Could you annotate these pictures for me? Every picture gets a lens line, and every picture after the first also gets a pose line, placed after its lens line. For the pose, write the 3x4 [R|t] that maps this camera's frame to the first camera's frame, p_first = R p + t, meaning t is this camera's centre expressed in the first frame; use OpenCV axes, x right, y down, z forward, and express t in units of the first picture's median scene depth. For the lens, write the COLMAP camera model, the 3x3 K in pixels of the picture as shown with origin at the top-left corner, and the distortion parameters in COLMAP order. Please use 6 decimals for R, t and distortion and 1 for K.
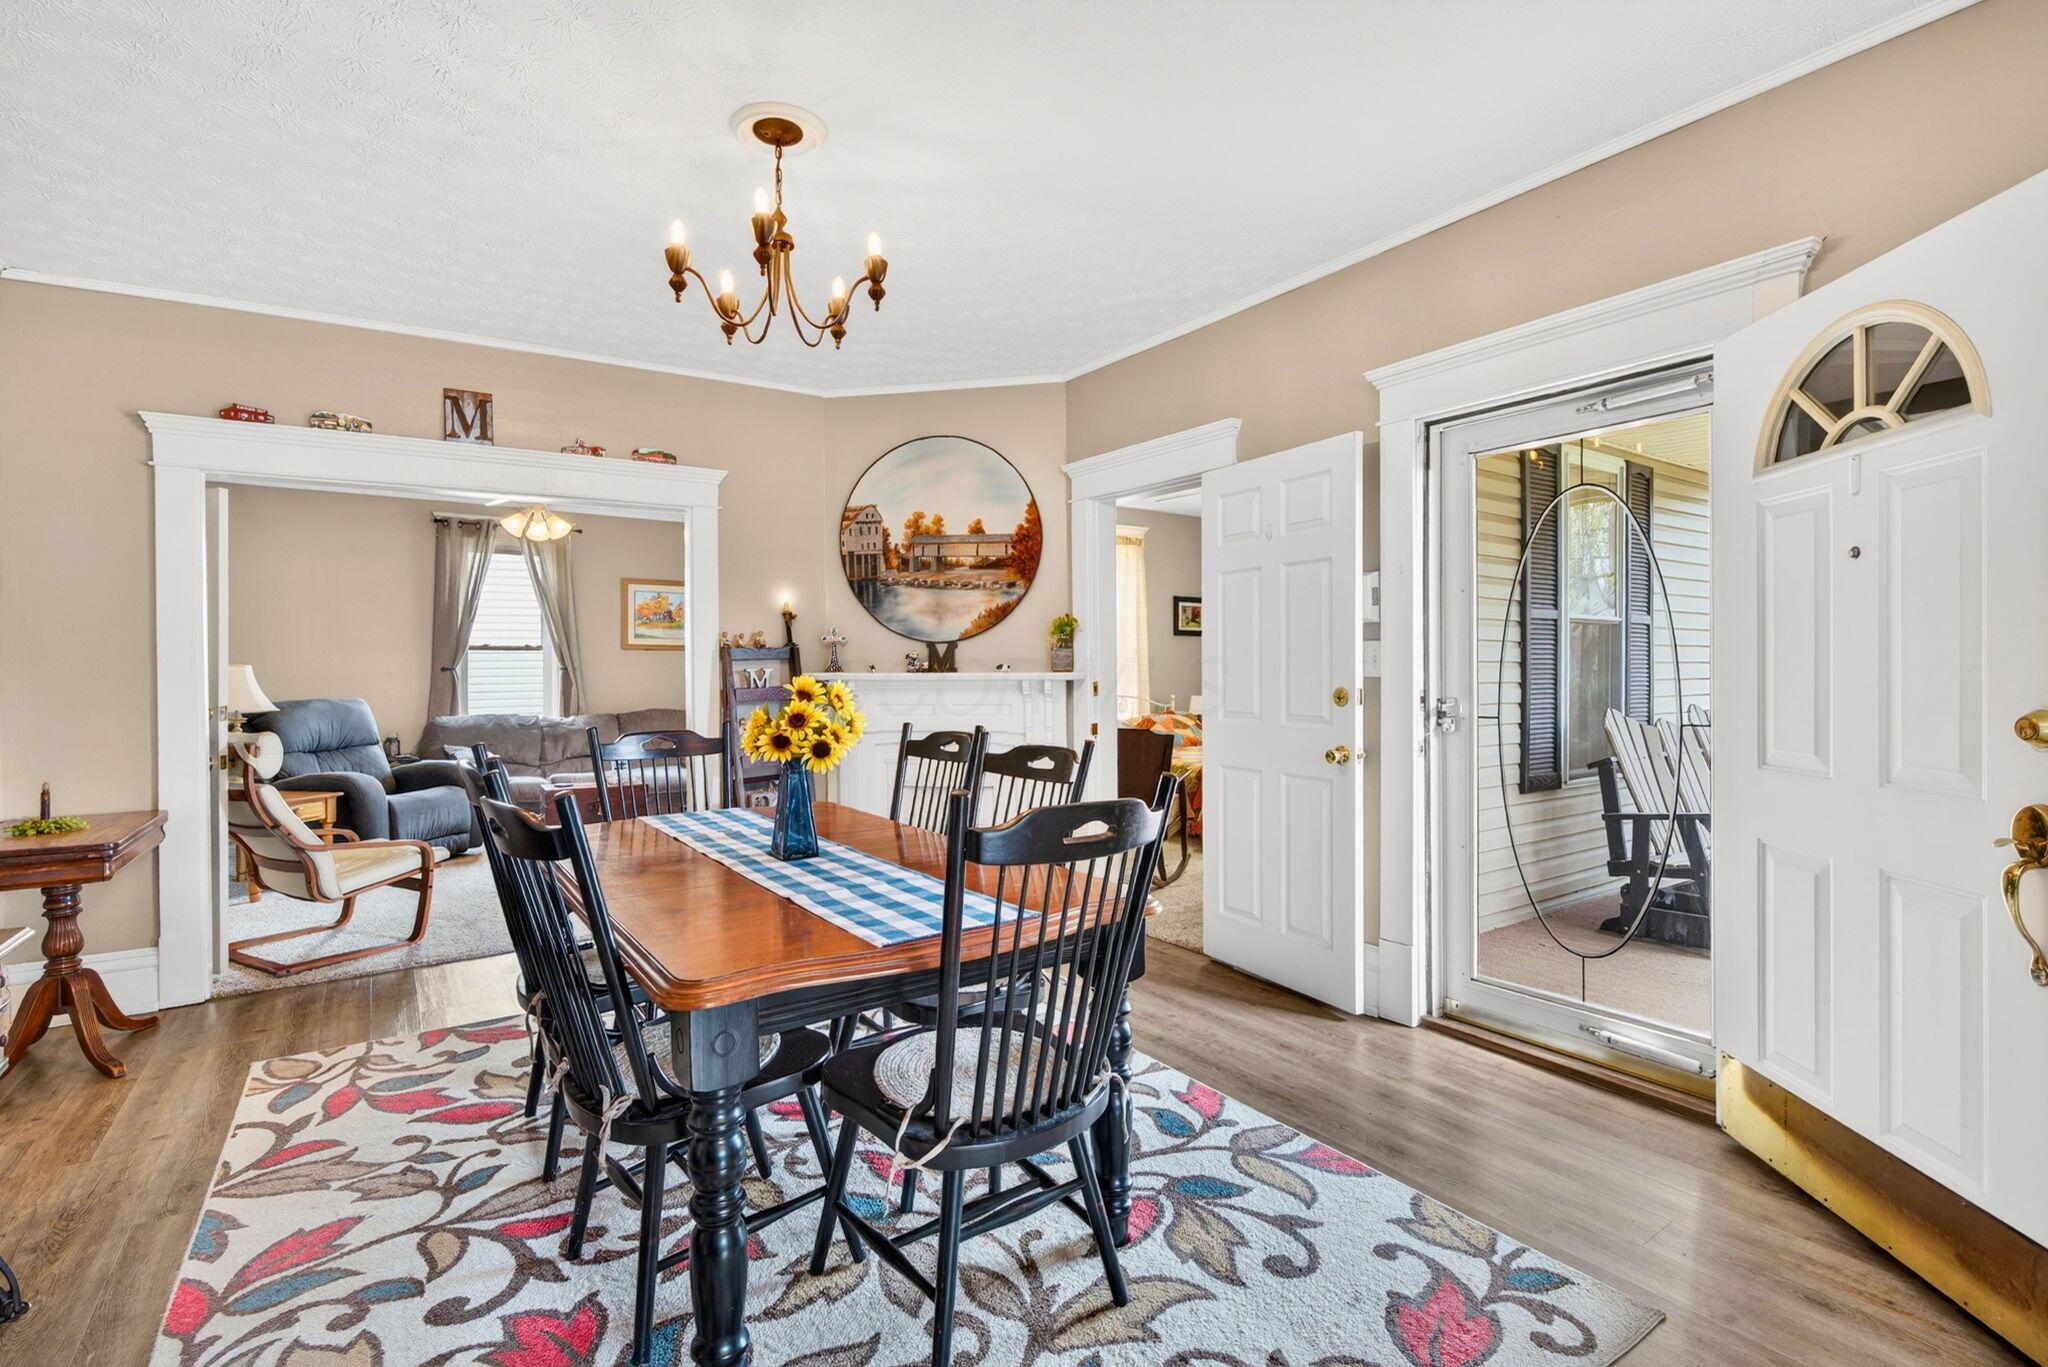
lens RADIAL K [[946.1, 0, 1024.0], [0, 946.1, 683.5], [0, 0, 1]] dist [-0.000016, 0.000031]
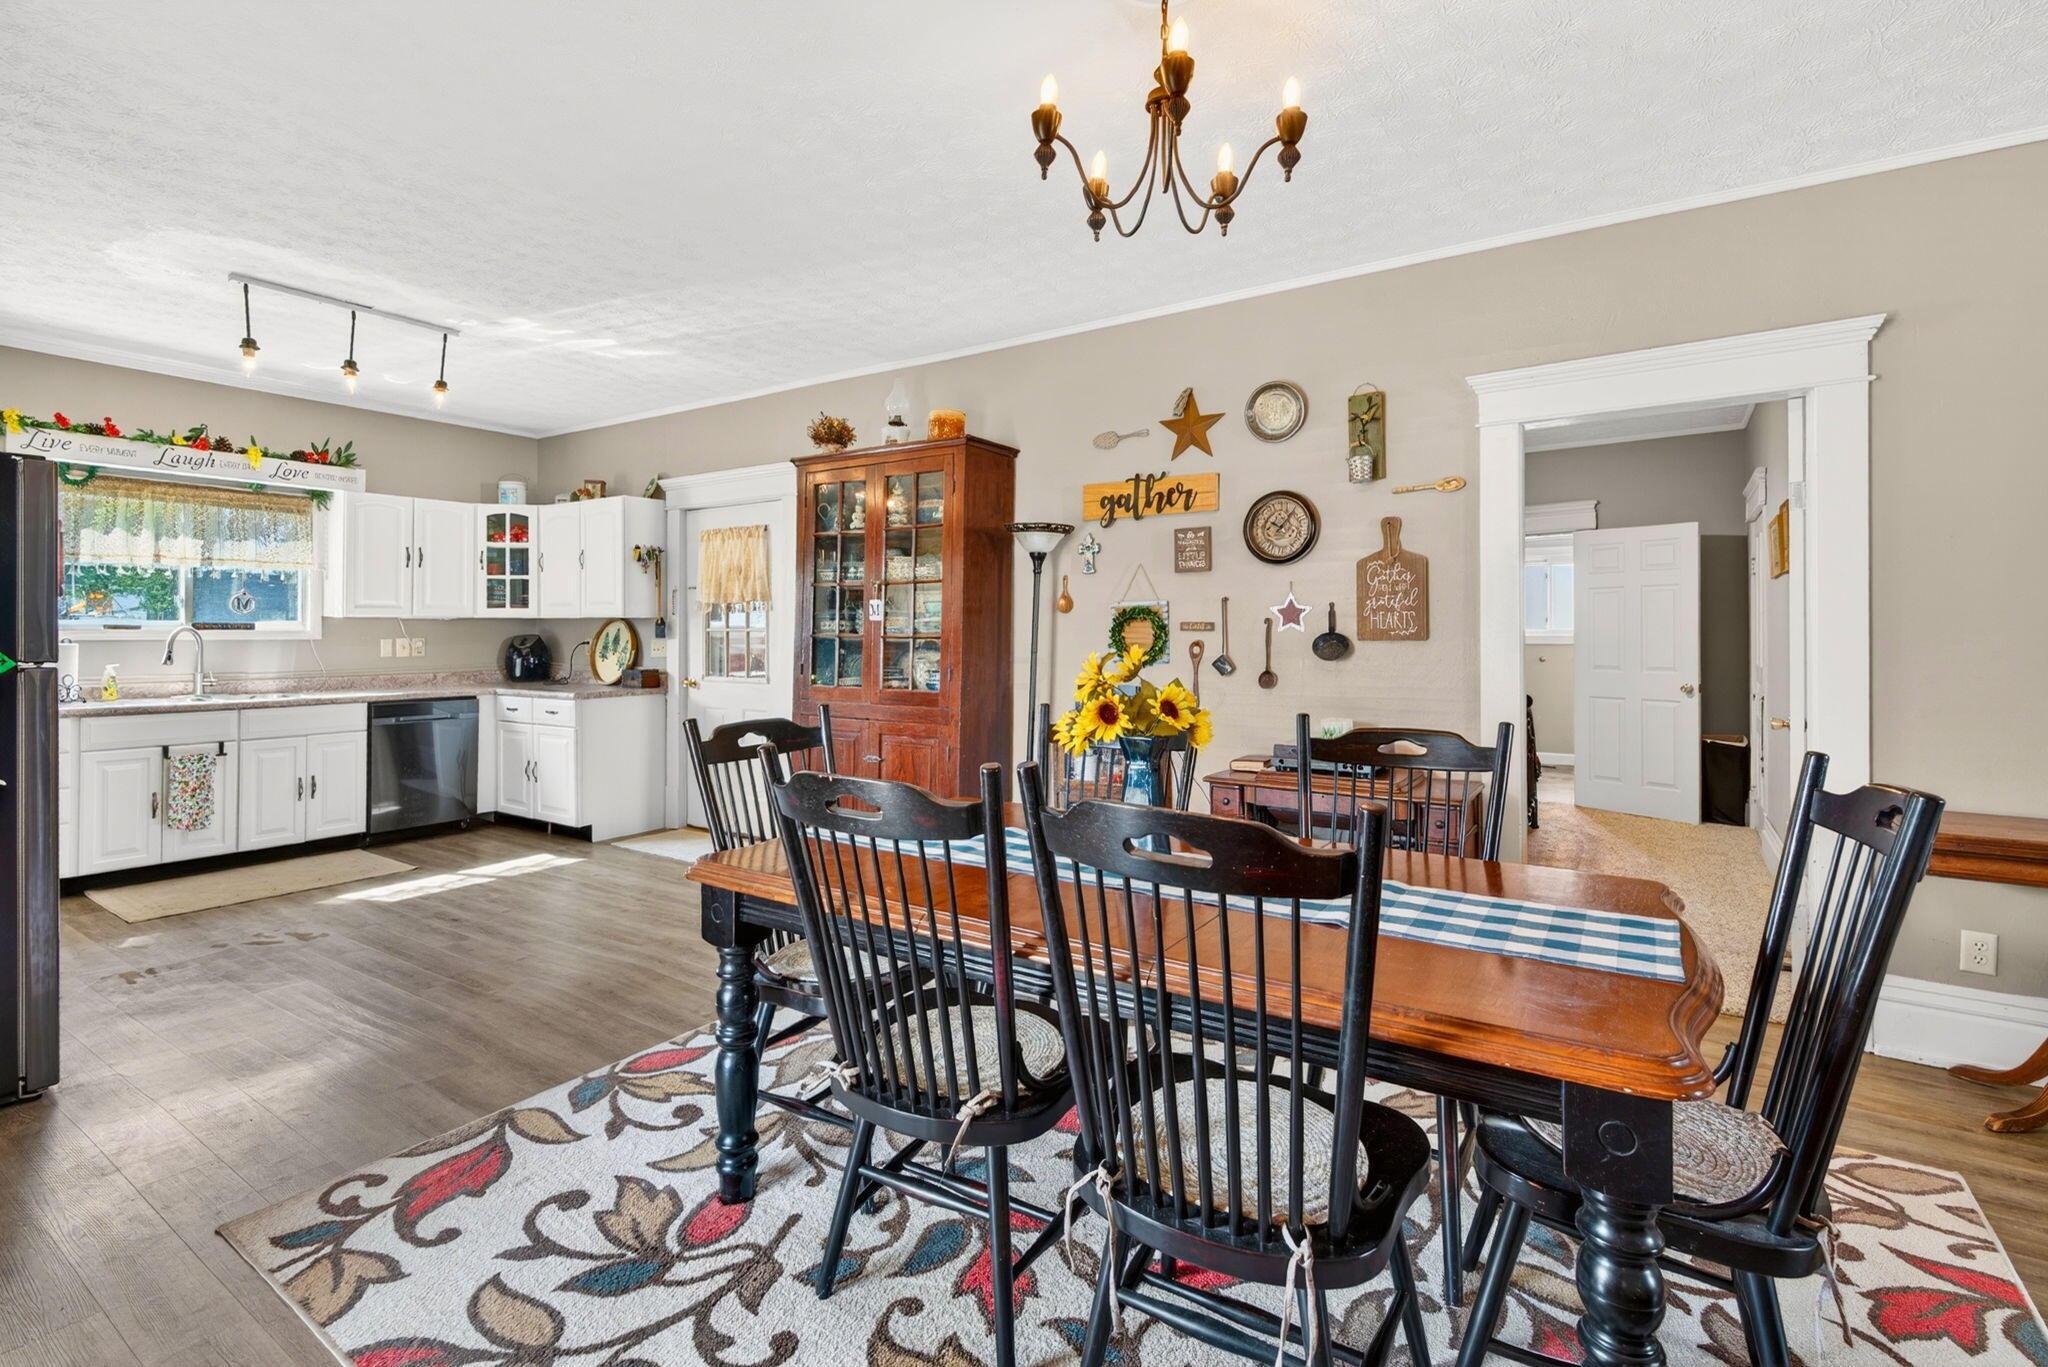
lens RADIAL K [[938.2, 0, 1014.1], [0, 938.2, 627.8], [0, 0, 1]] dist [-0.001306, 0.000298]
pose [[-0.929733, 0.004083, -0.368212, 0.123155], [-0.000289, 0.999930, 0.011818, -0.027199], [0.368235, 0.011094, -0.929667, 1.362324]]
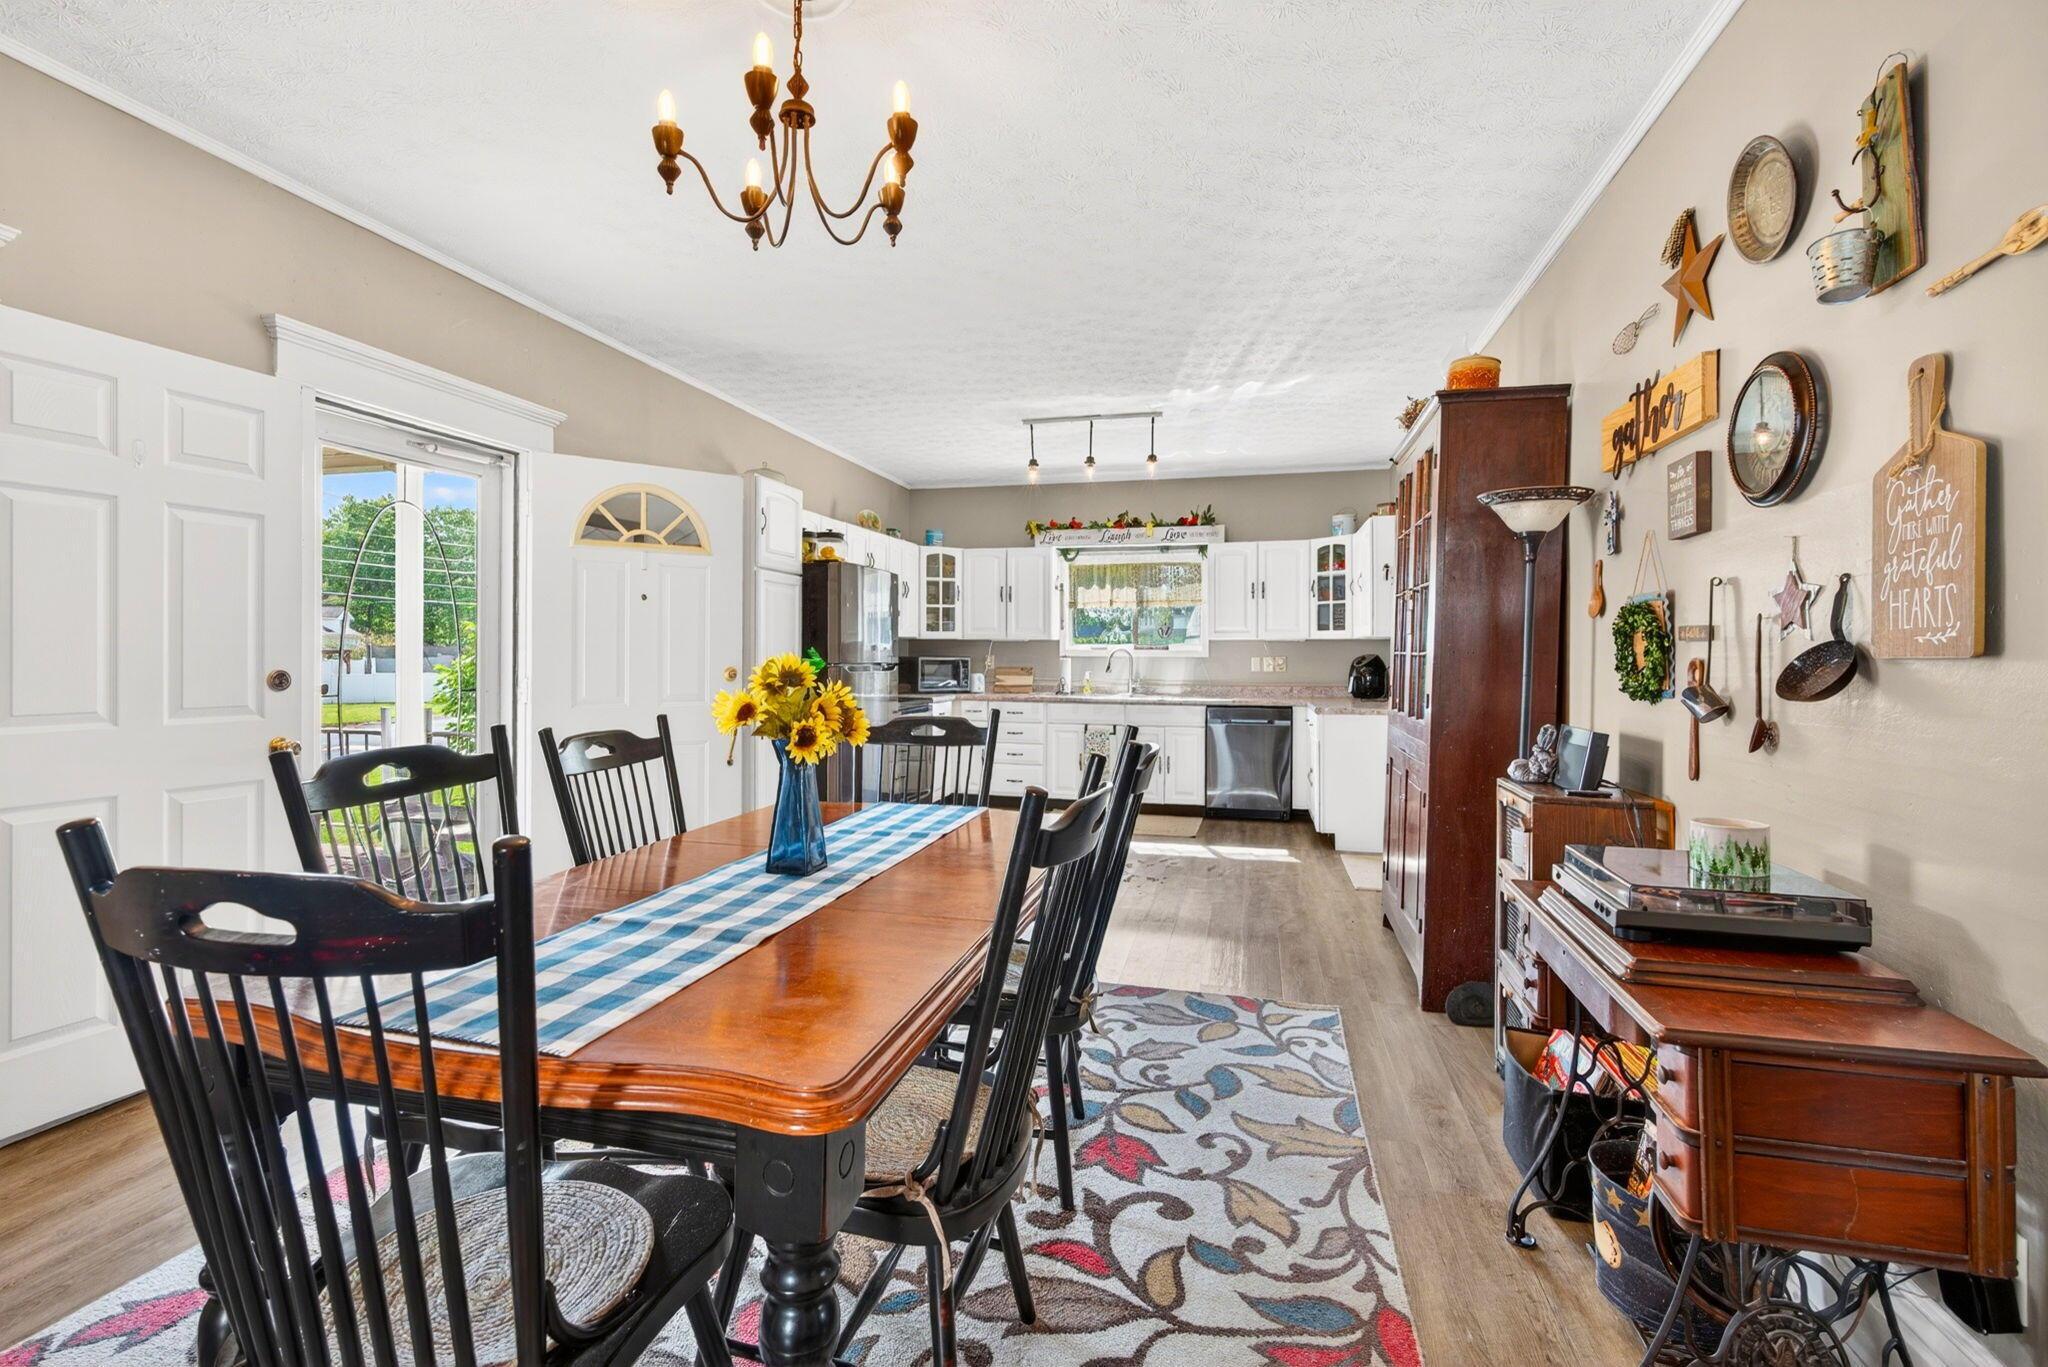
lens RADIAL K [[932.0, 0, 1013.0], [0, 932.0, 656.2], [0, 0, 1]] dist [-0.001259, -0.000001]
pose [[-0.655923, 0.002058, 0.754825, -0.791329], [0.010955, 0.999917, 0.006794, -0.006784], [-0.754748, 0.012726, -0.655891, 1.115841]]
